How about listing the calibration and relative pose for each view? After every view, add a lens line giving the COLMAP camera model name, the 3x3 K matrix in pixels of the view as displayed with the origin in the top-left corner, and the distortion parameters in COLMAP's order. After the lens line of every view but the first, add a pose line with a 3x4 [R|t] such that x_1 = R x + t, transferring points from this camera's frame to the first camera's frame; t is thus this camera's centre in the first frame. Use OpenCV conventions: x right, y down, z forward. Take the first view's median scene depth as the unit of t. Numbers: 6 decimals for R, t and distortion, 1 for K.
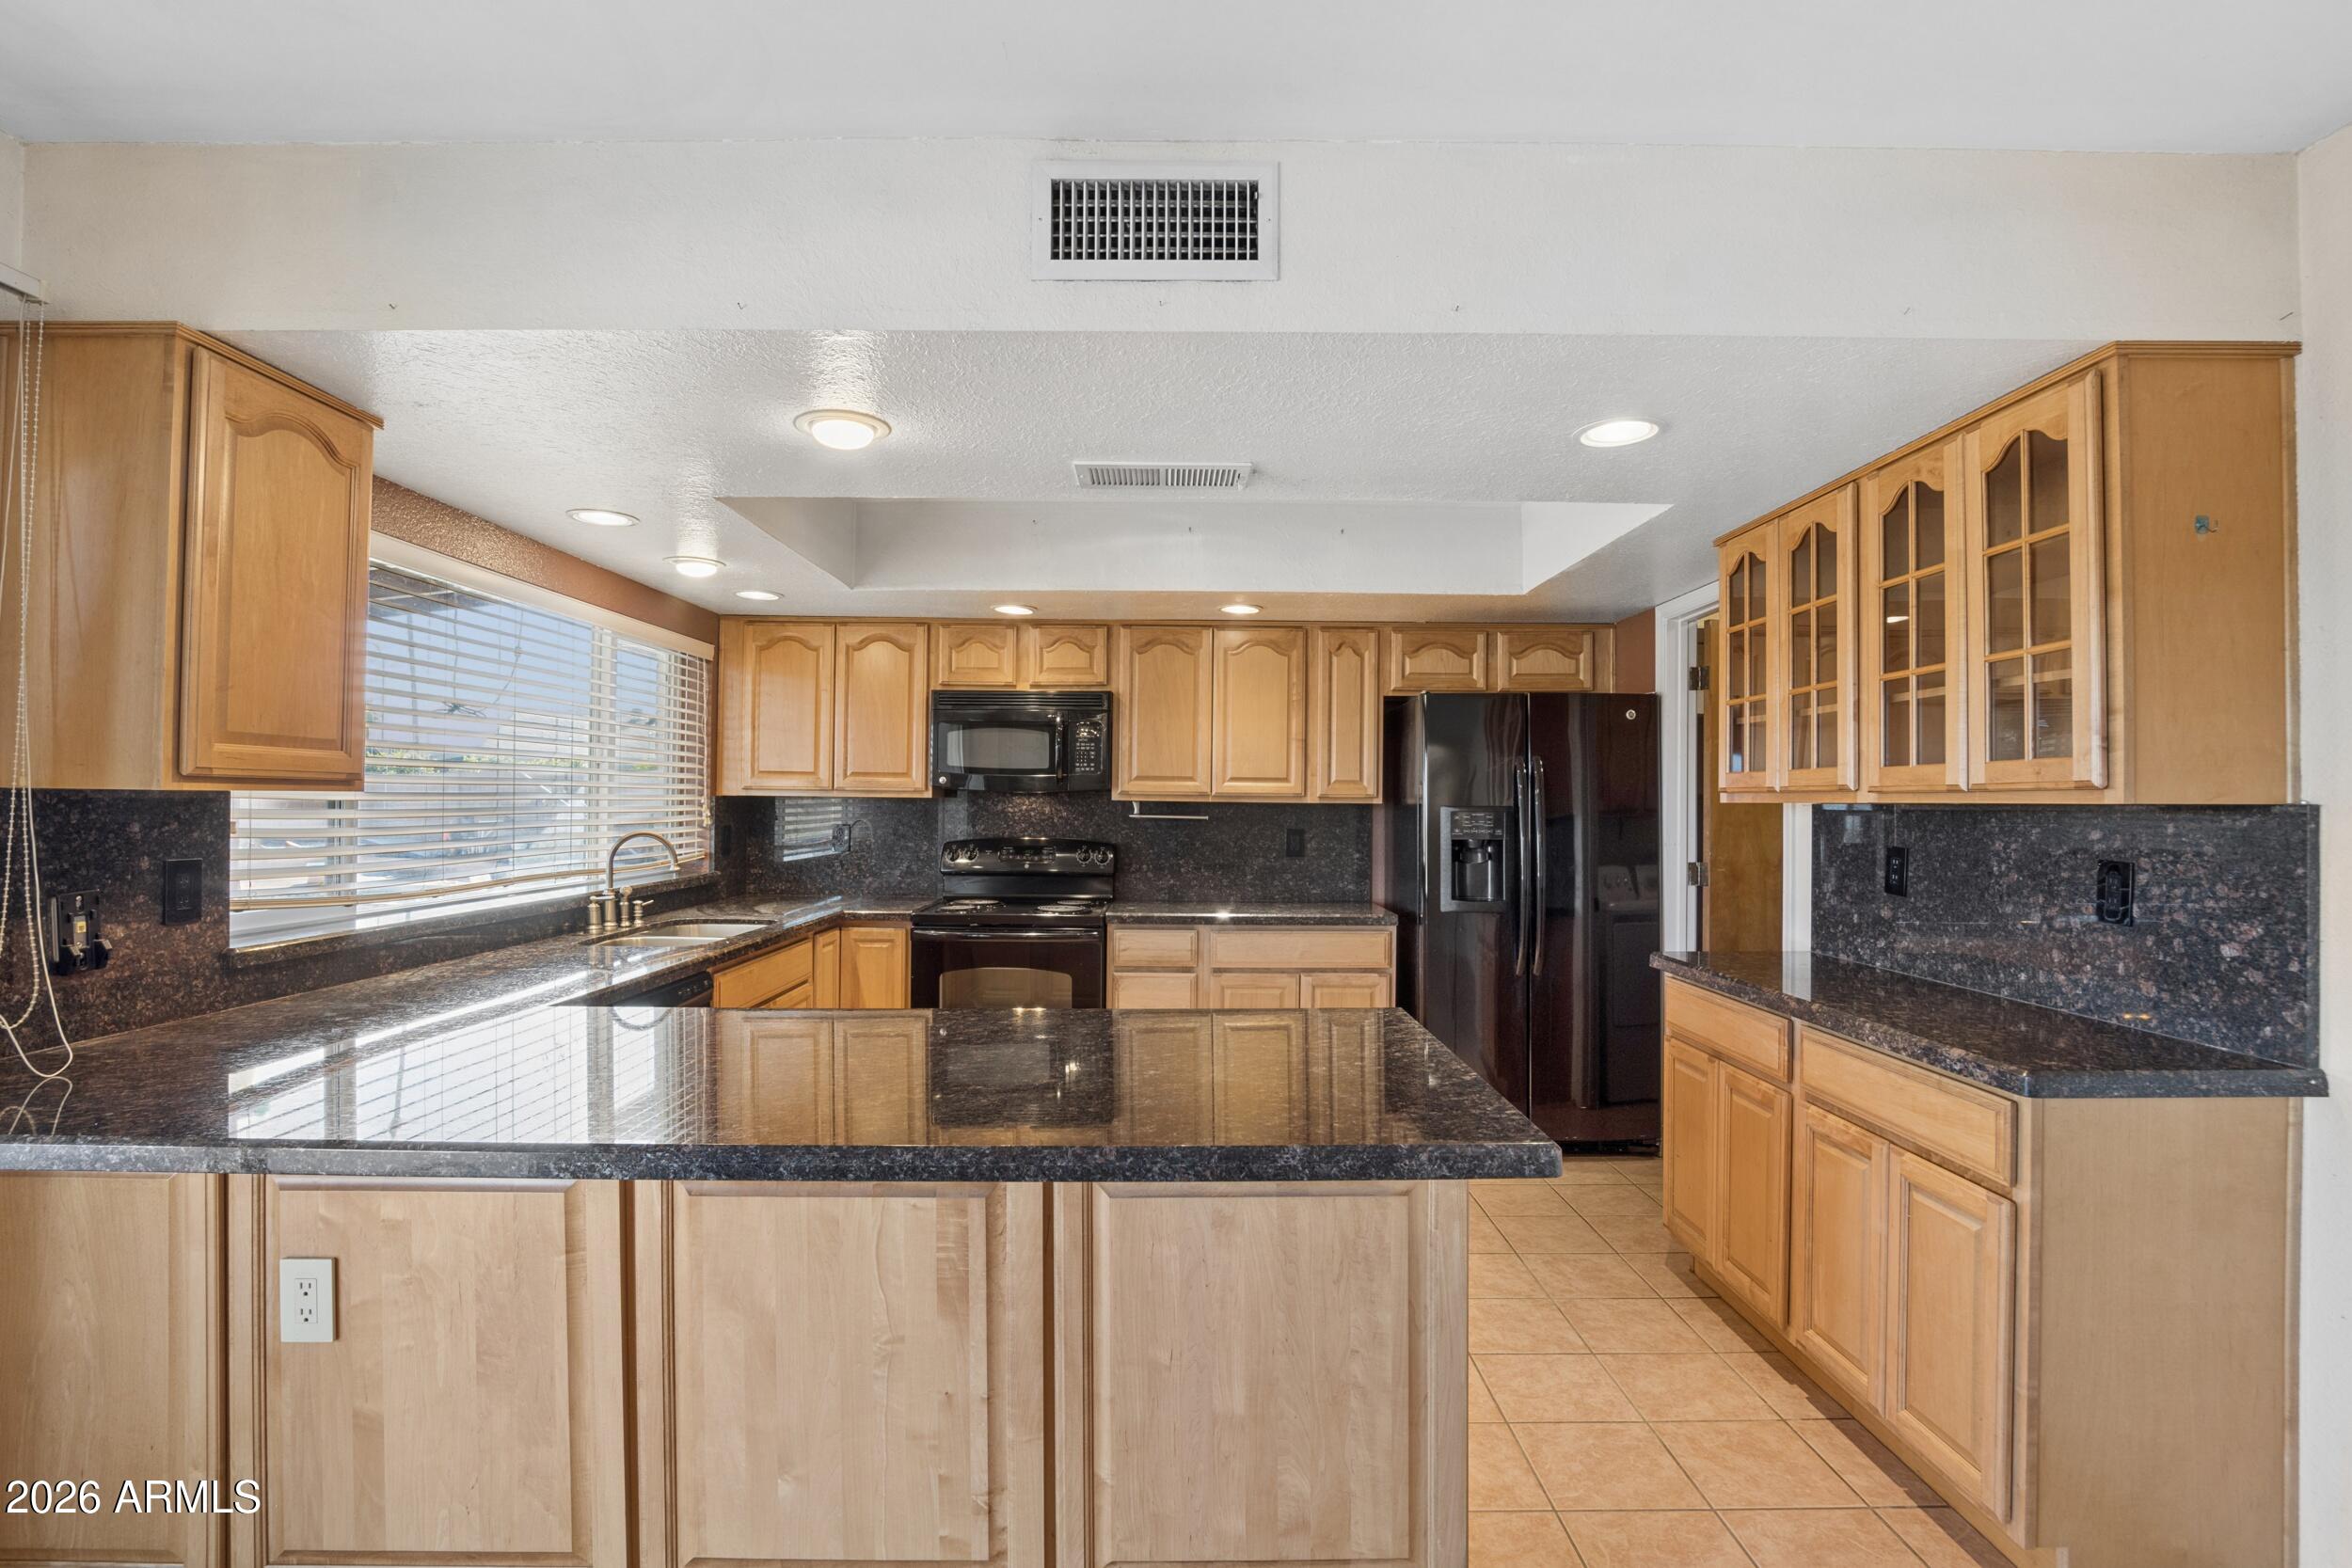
lens RADIAL K [[1105.6, 0, 1183.4], [0, 1105.6, 787.5], [0, 0, 1]] dist [-0.036923, 0.006895]
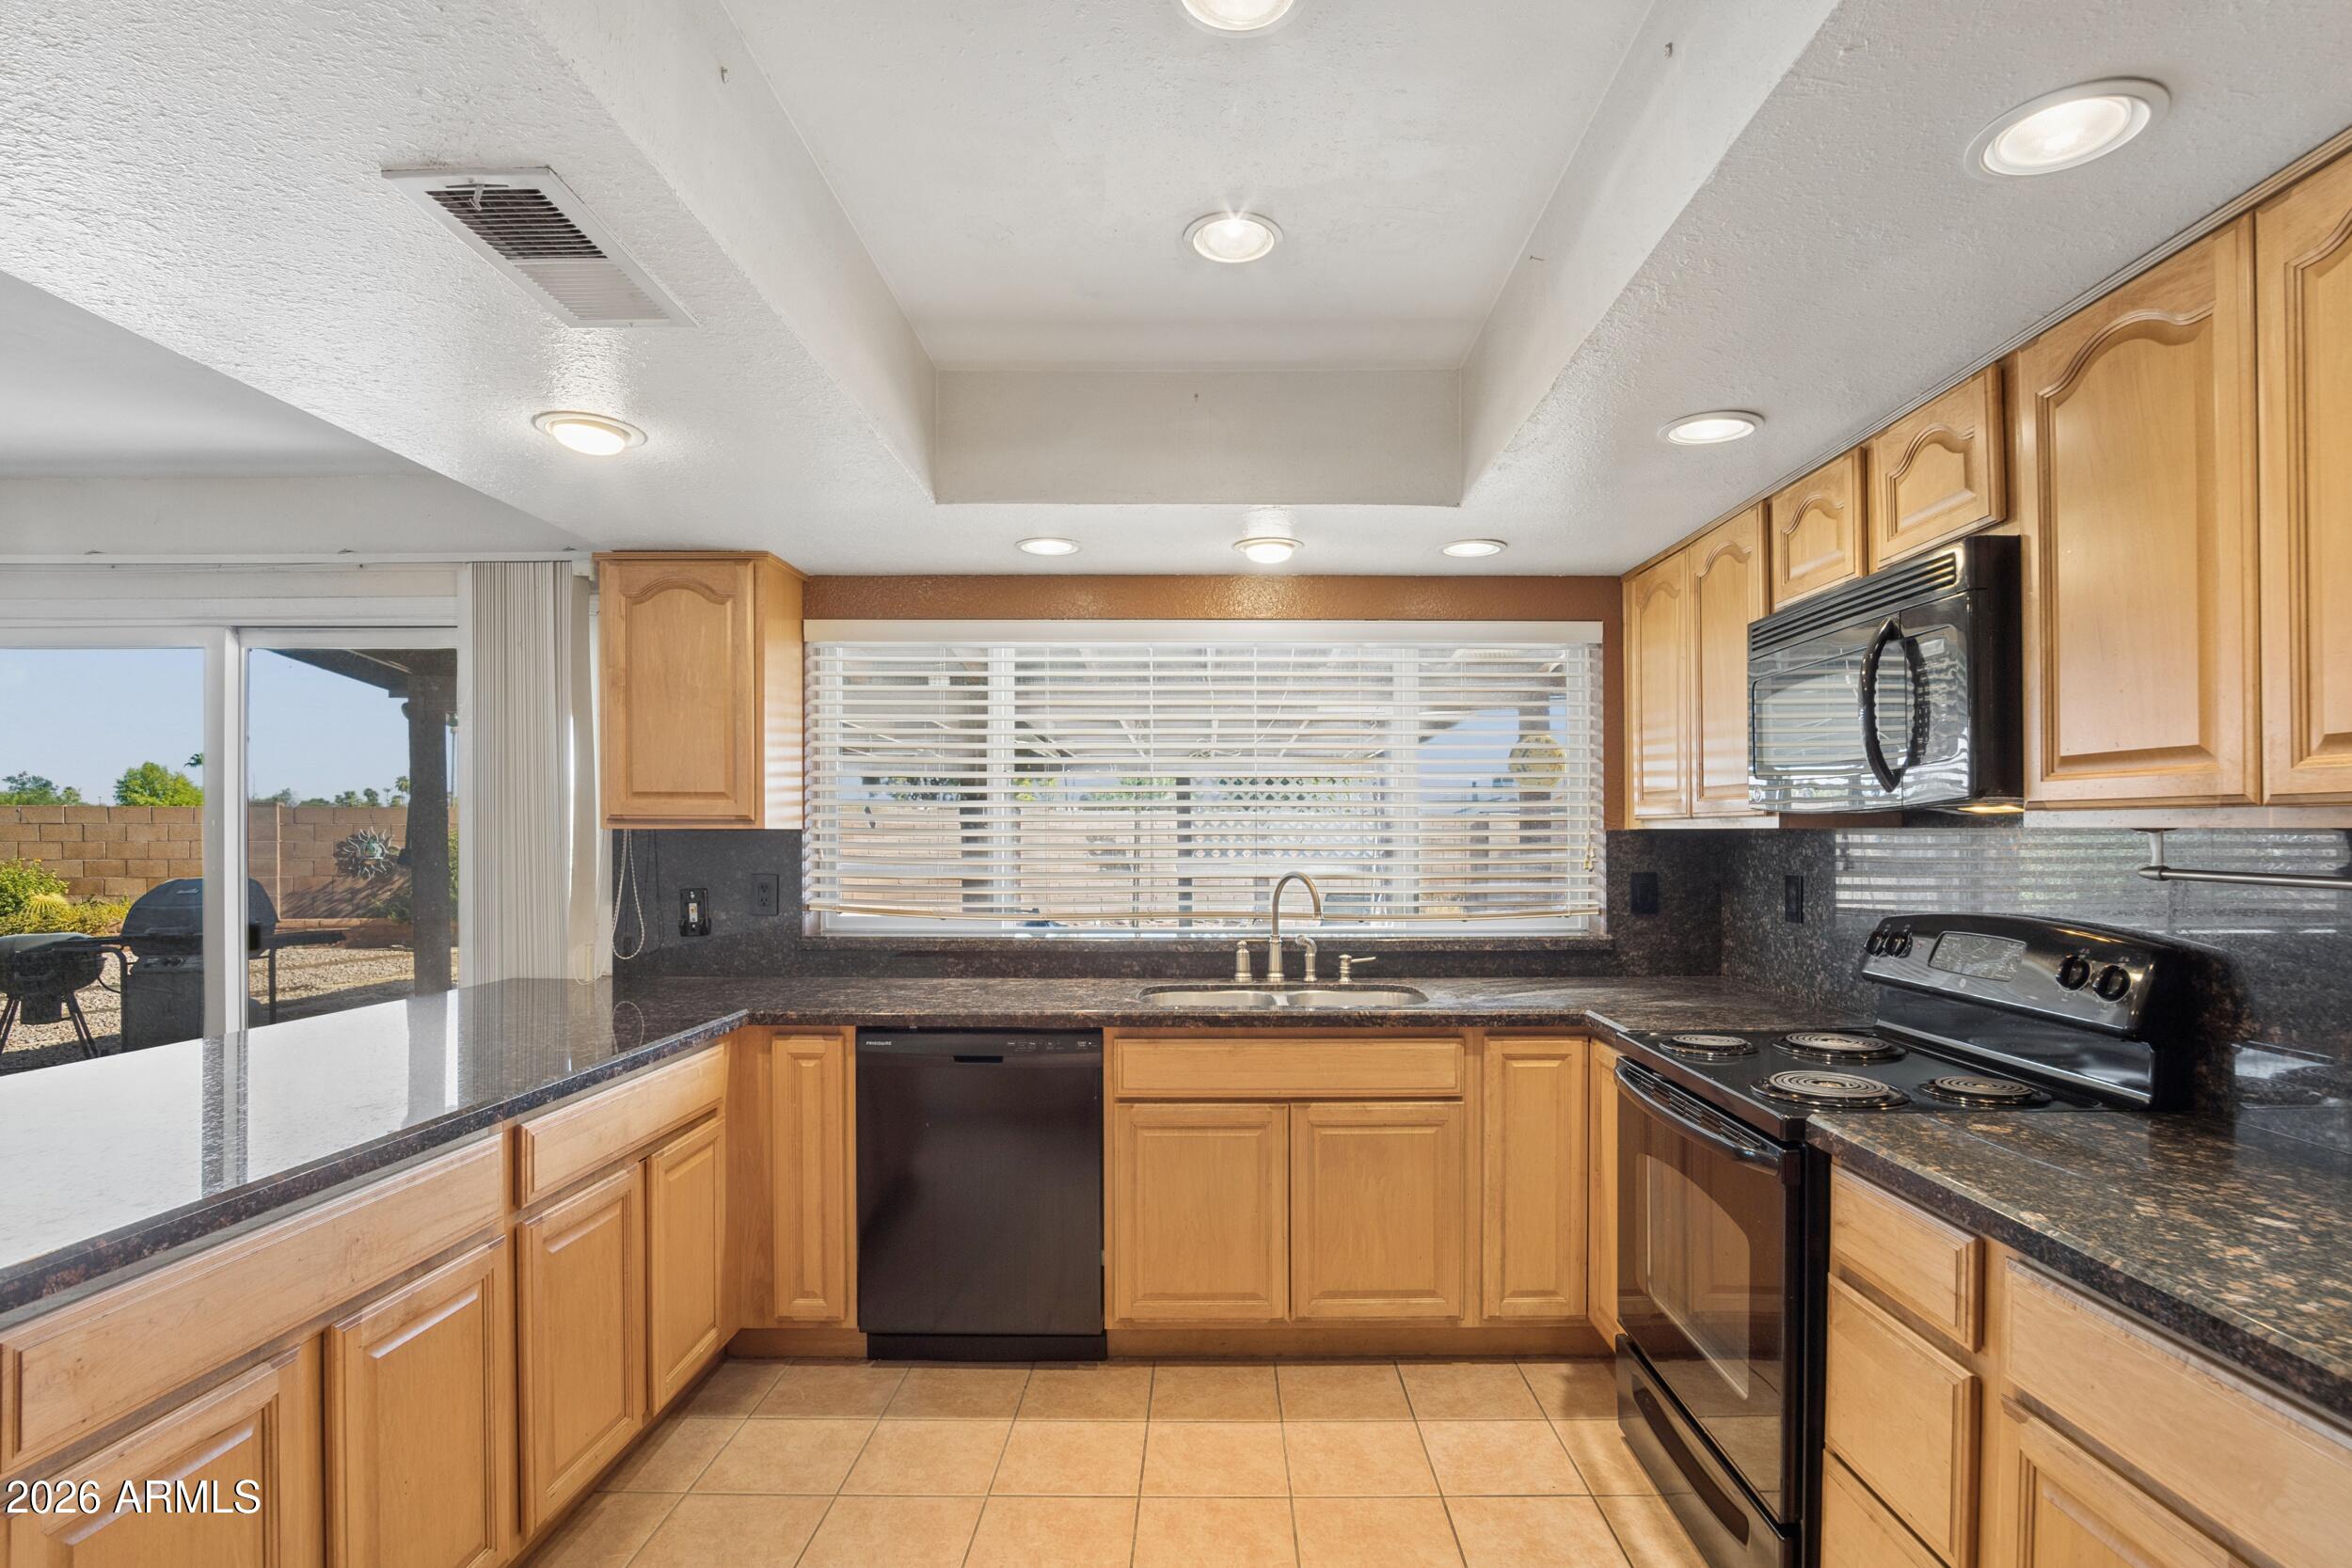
lens RADIAL K [[1105.6, 0, 1243.5], [0, 1105.6, 812.5], [0, 0, 1]] dist [-0.036923, 0.006895]
pose [[0.004547, -0.014449, -0.999885, 0.315891], [0.010605, 0.999840, -0.014400, 0.003720], [0.999933, -0.010538, 0.004699, 0.802596]]
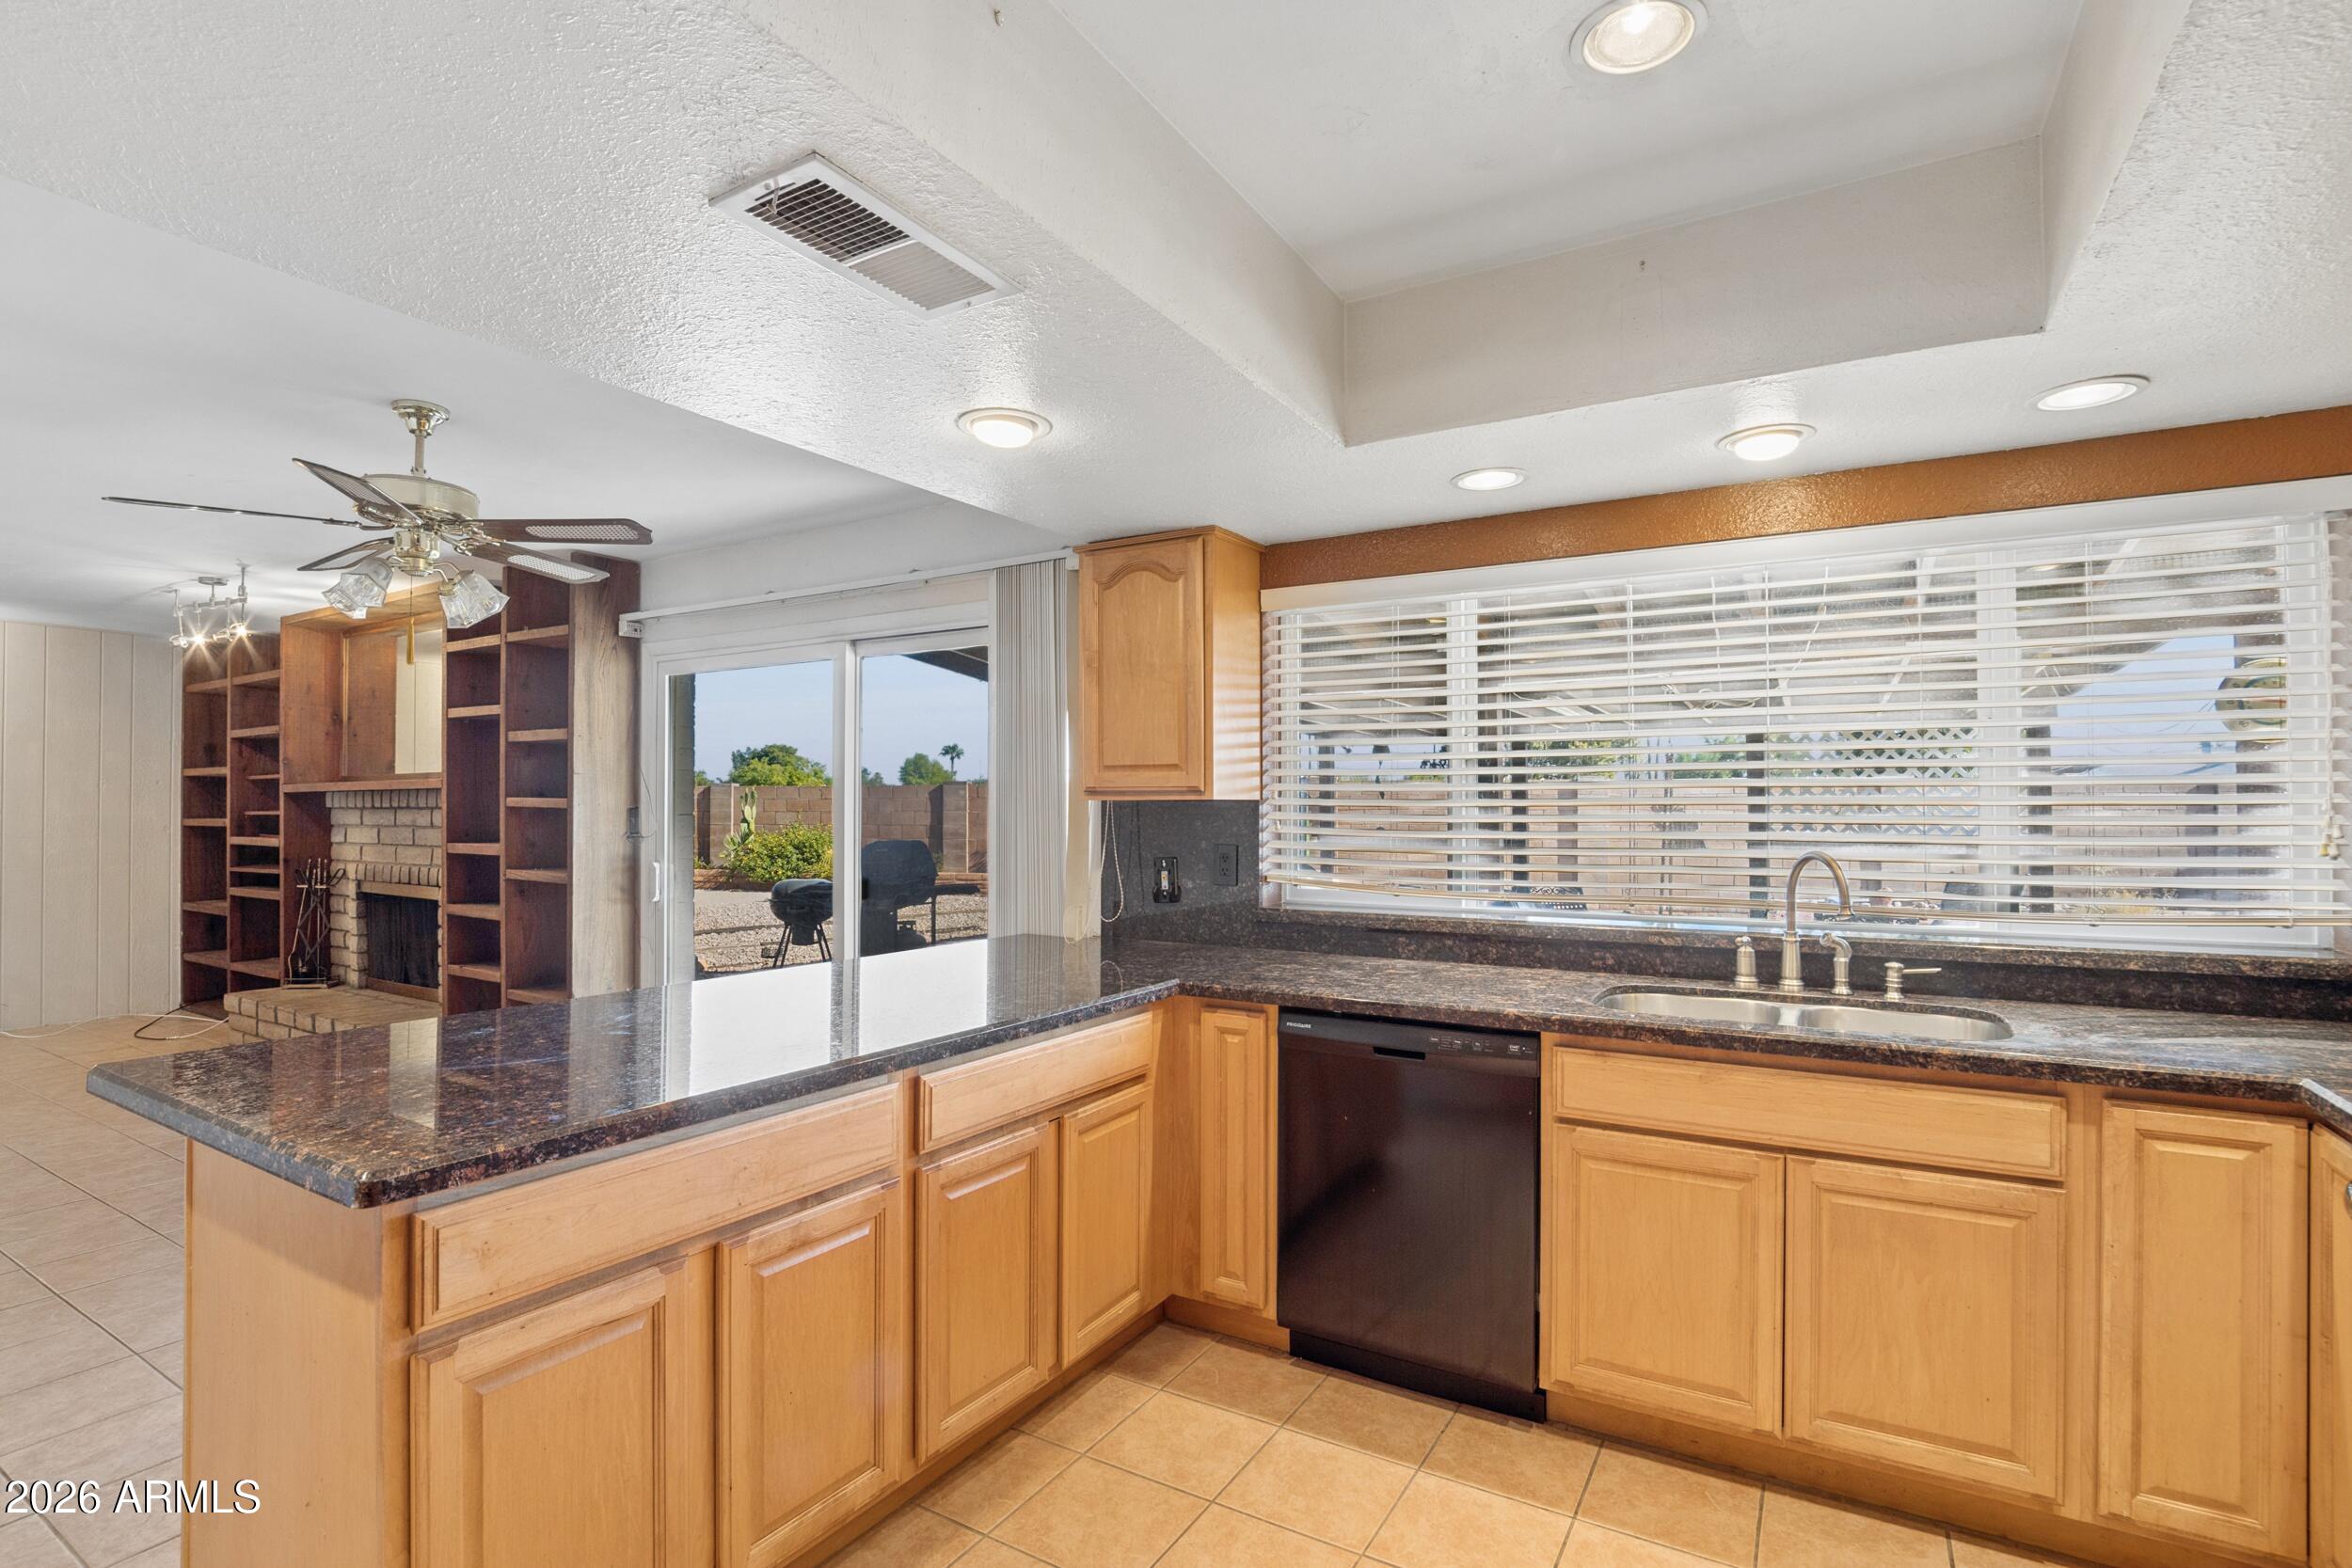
lens RADIAL K [[1105.6, 0, 1195.2], [0, 1105.6, 782.5], [0, 0, 1]] dist [-0.036923, 0.006895]
pose [[-0.515369, -0.011827, -0.856887, 0.230587], [0.013436, 0.999670, -0.021879, 0.005122], [0.856863, -0.022789, -0.515040, 0.856829]]
